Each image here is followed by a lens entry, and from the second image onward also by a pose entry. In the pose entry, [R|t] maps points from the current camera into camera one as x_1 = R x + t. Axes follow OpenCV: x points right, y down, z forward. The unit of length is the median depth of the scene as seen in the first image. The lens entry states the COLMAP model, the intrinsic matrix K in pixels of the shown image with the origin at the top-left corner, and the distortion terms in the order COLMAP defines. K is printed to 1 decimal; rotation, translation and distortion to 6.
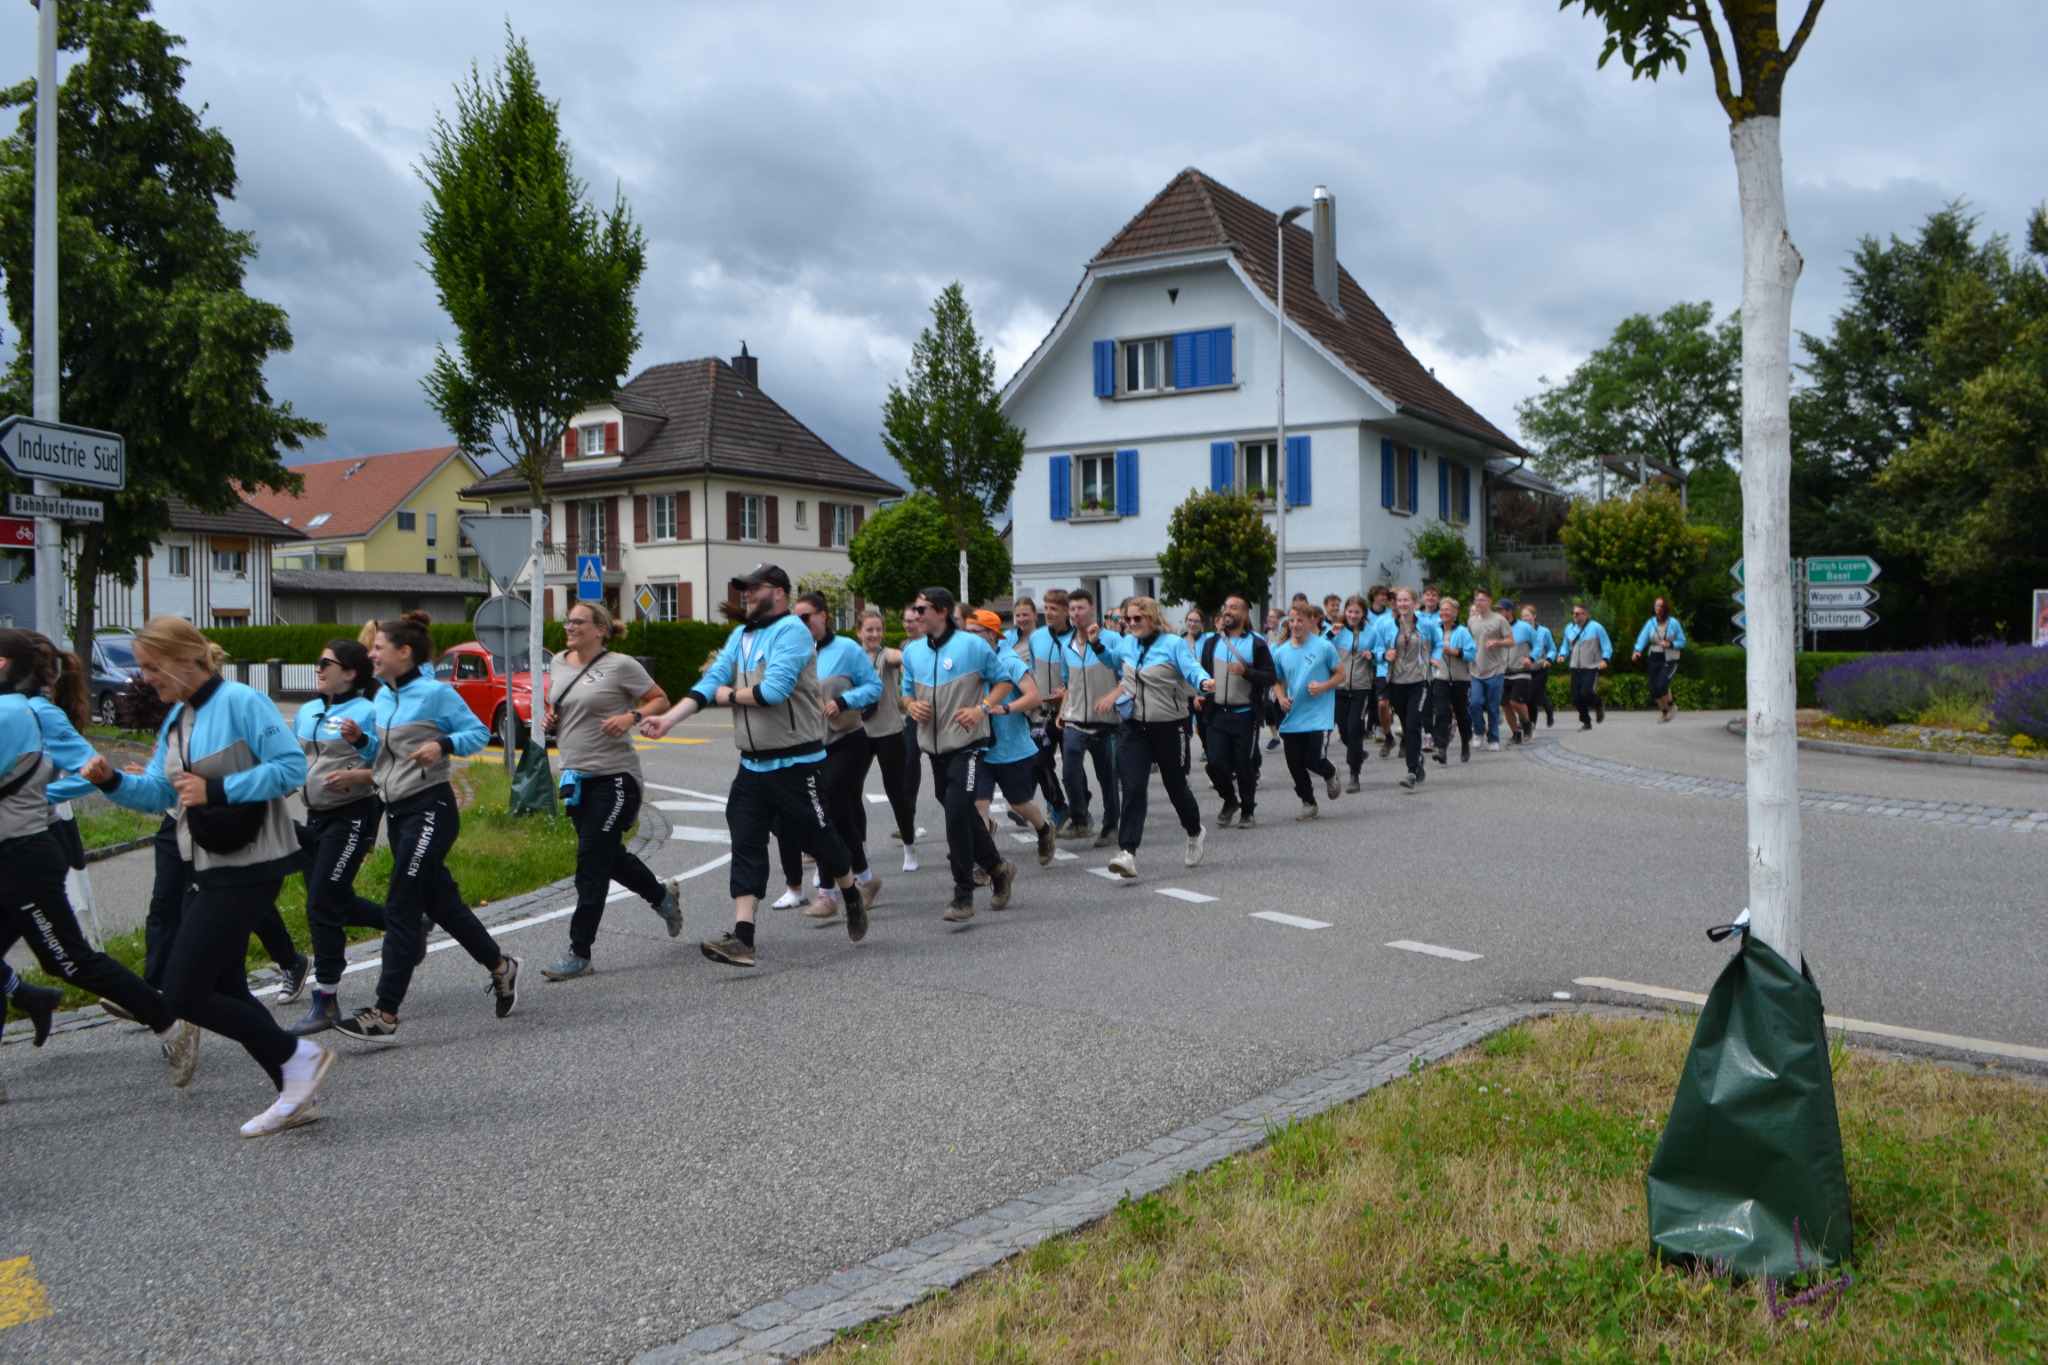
lens RADIAL K [[1648.3, 0, 1028.8], [0, 1648.3, 712.1], [0, 0, 1]] dist [-0.092458, 0.021839]
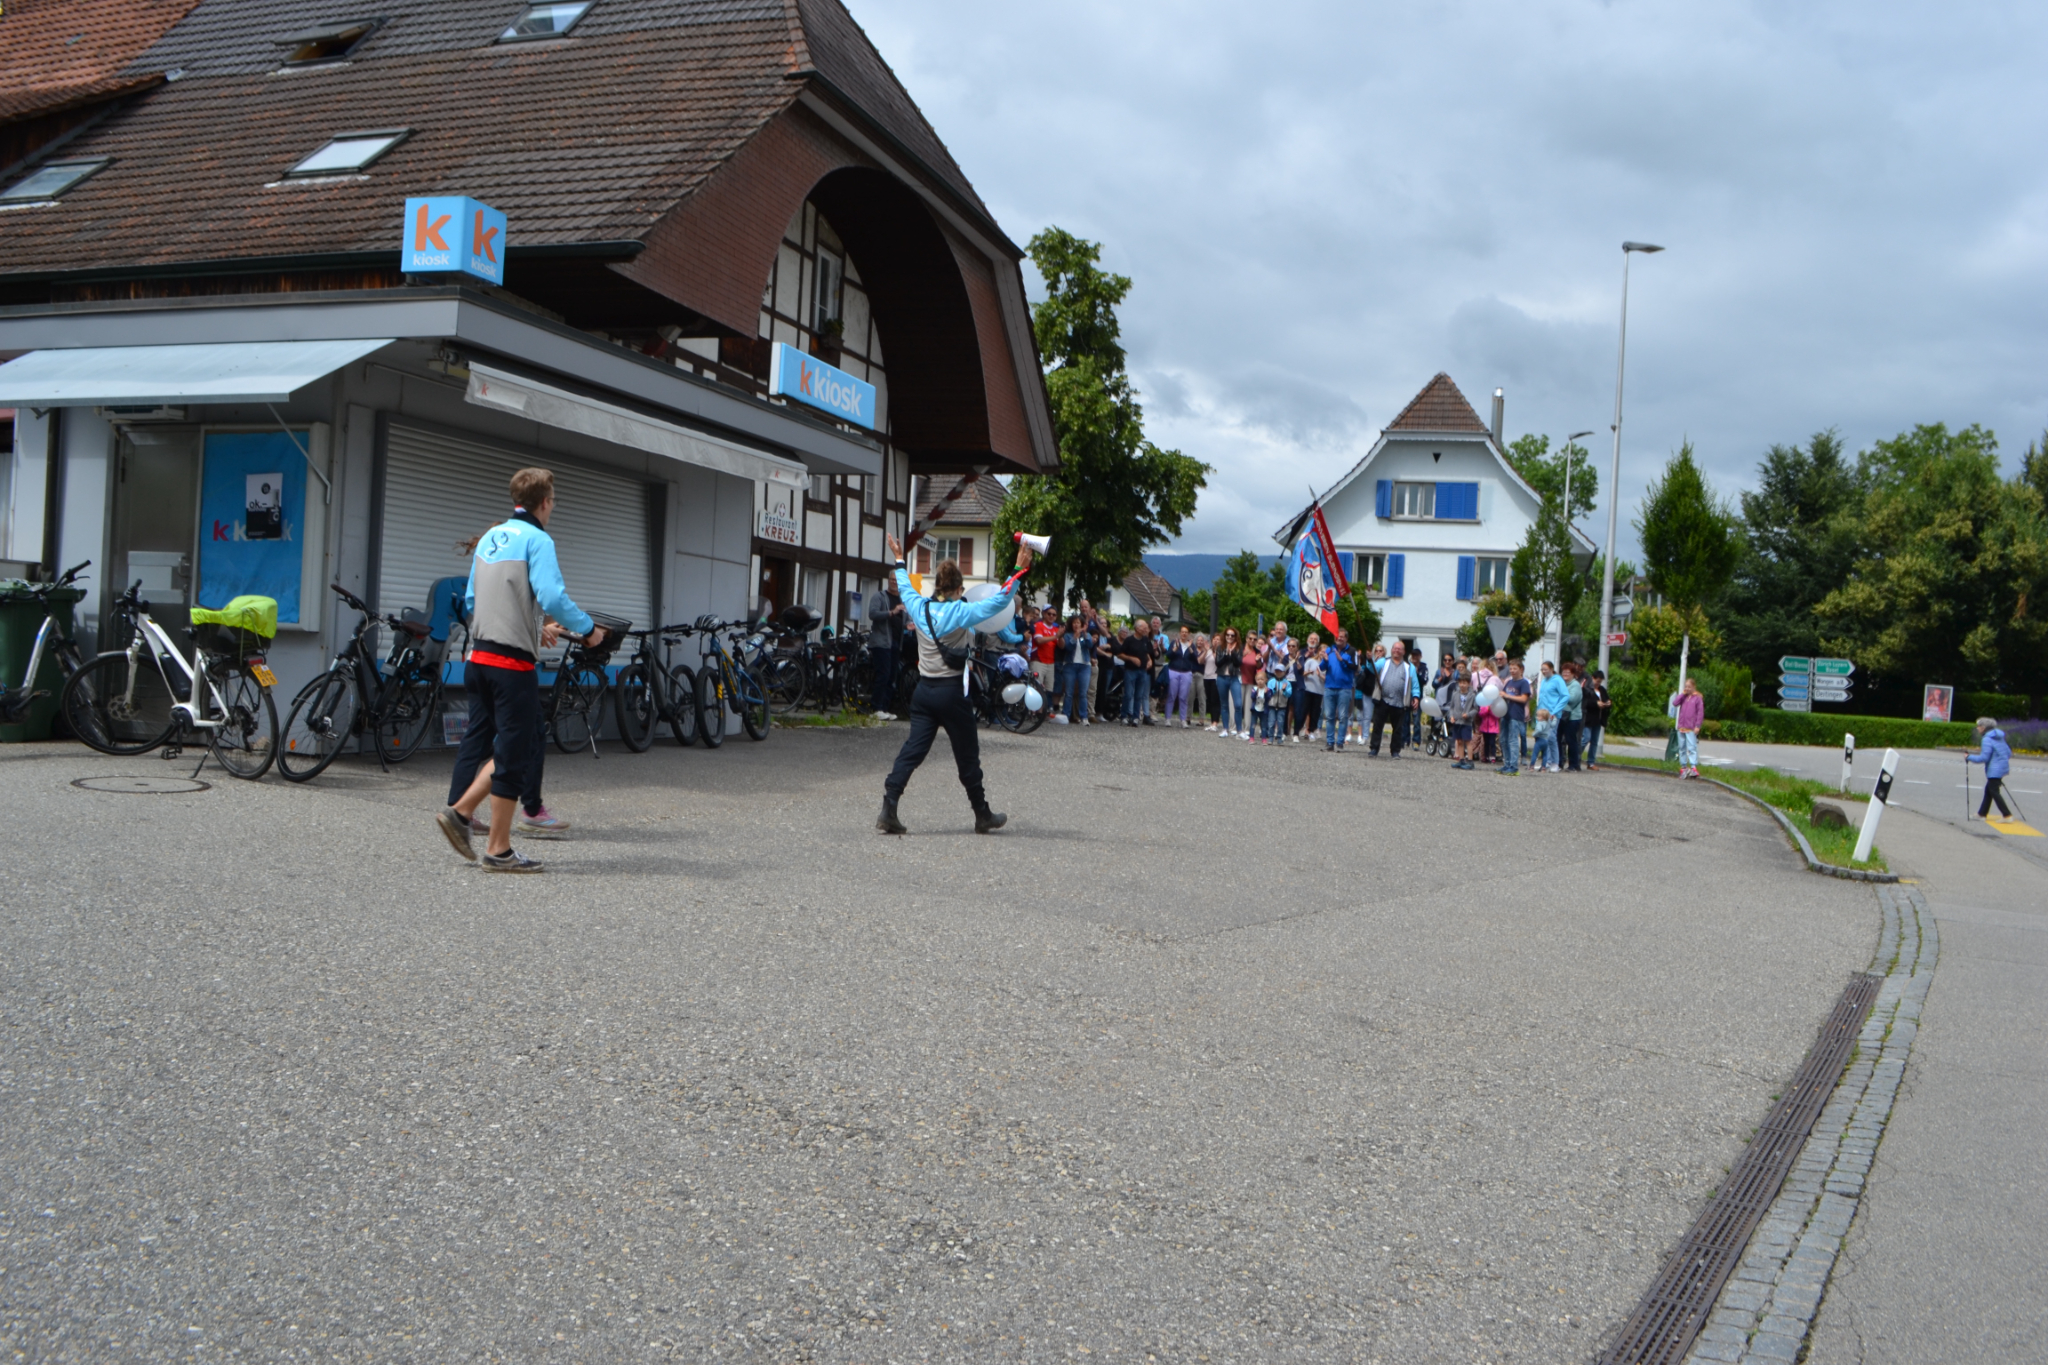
lens RADIAL K [[1648.3, 0, 1028.8], [0, 1648.3, 712.1], [0, 0, 1]] dist [-0.092458, 0.021839]
pose [[0.968045, 0.058200, 0.243931, -0.639505], [-0.056391, 0.998305, -0.014397, 0.029016], [-0.244355, 0.000182, 0.969686, -0.396934]]
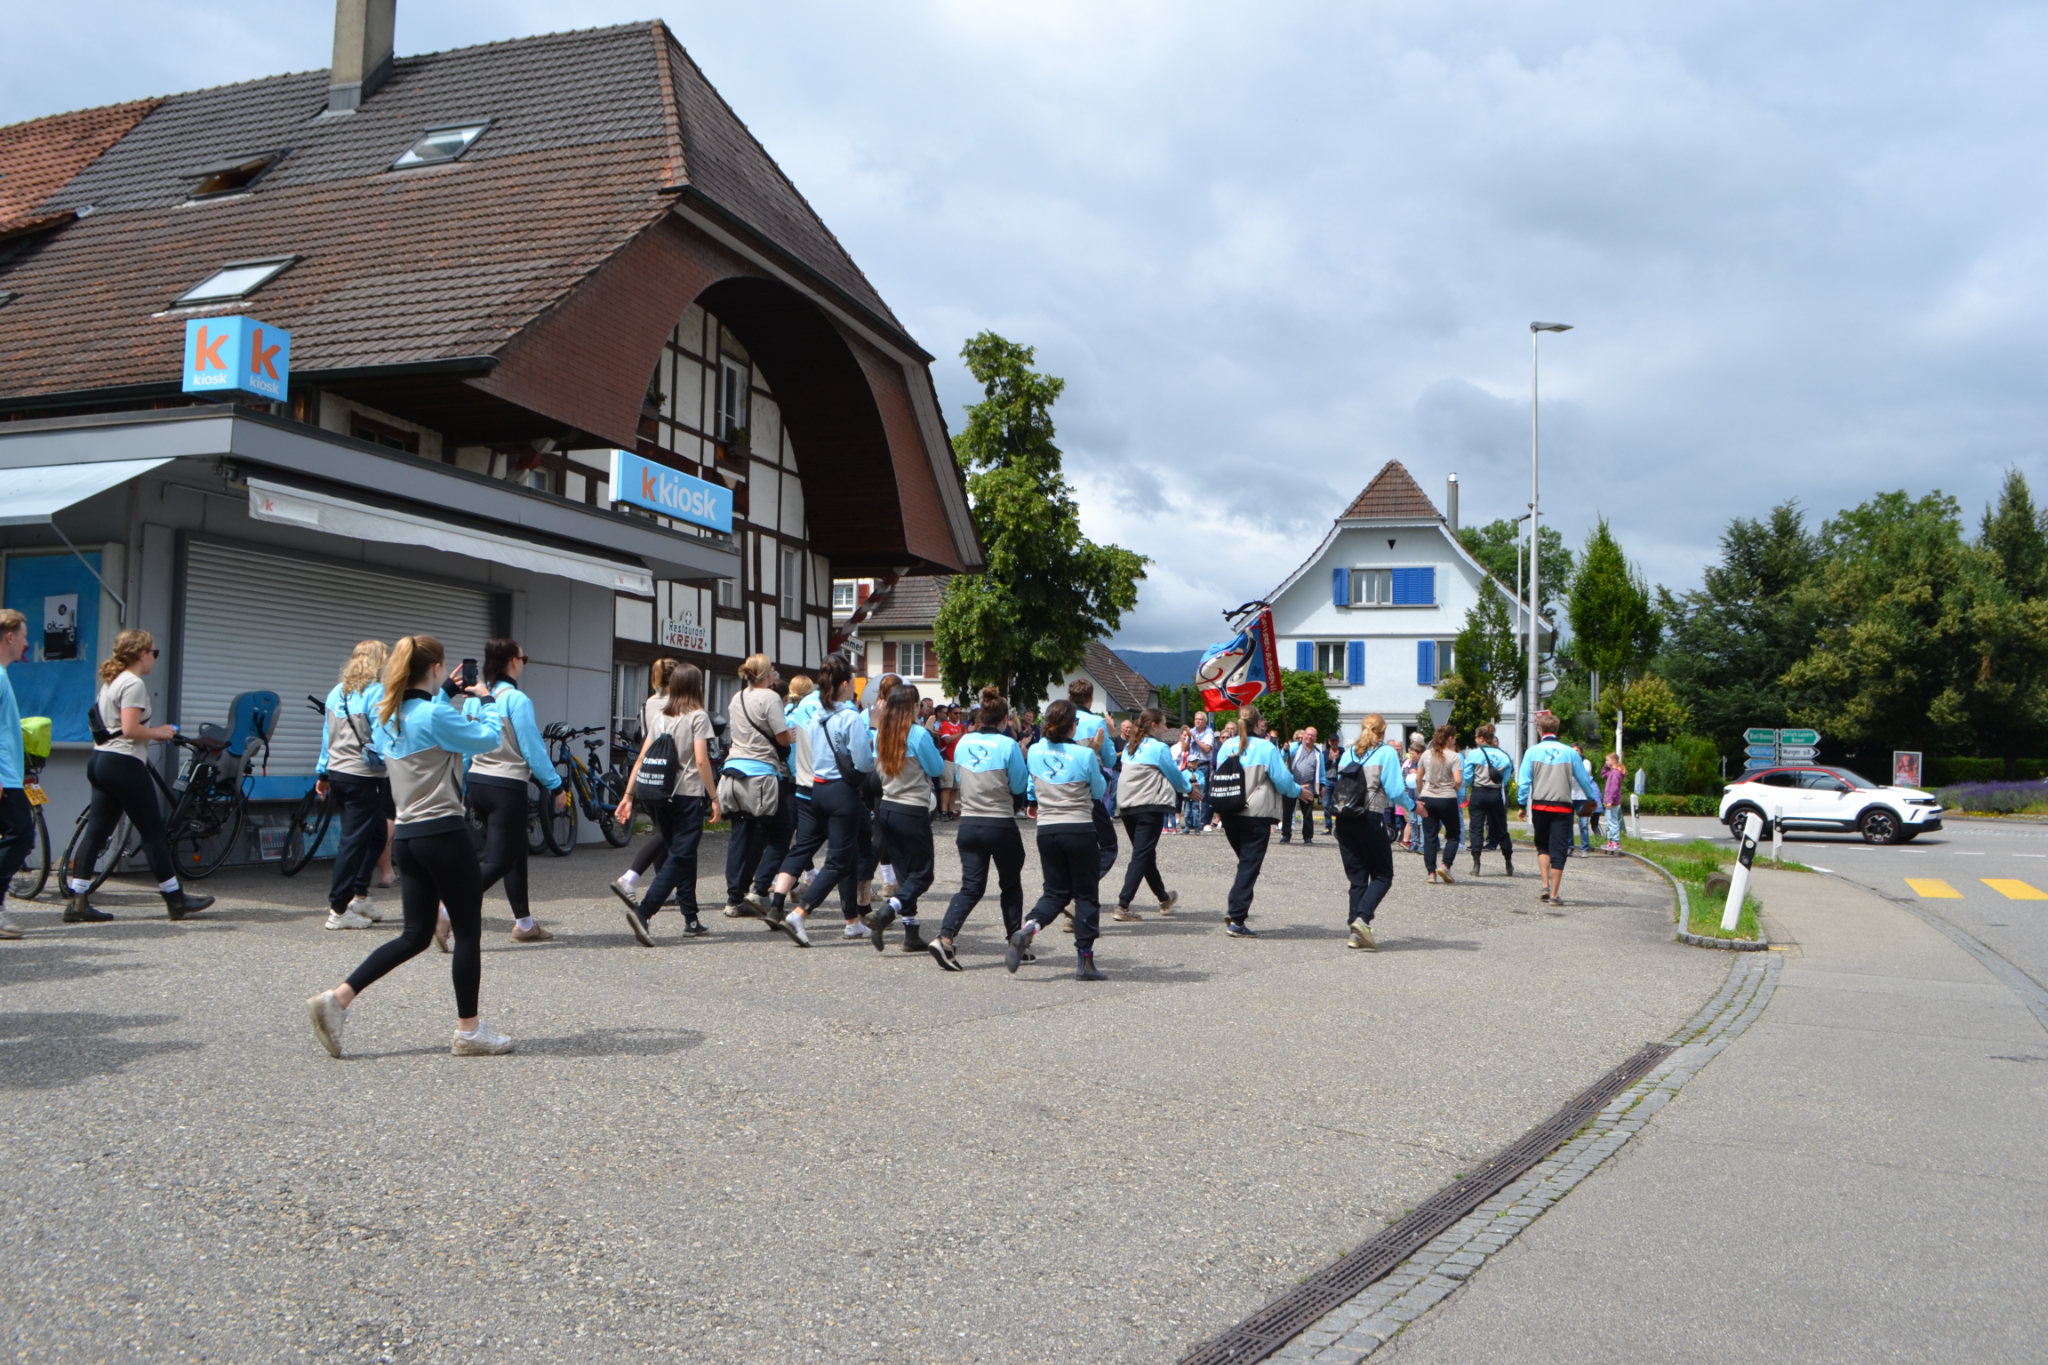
lens RADIAL K [[1648.3, 0, 1028.8], [0, 1648.3, 712.1], [0, 0, 1]] dist [-0.092458, 0.021839]
pose [[0.970214, 0.039156, 0.239065, -0.603164], [-0.021499, 0.996874, -0.076028, 0.029216], [-0.241295, 0.068624, 0.968022, -0.403339]]
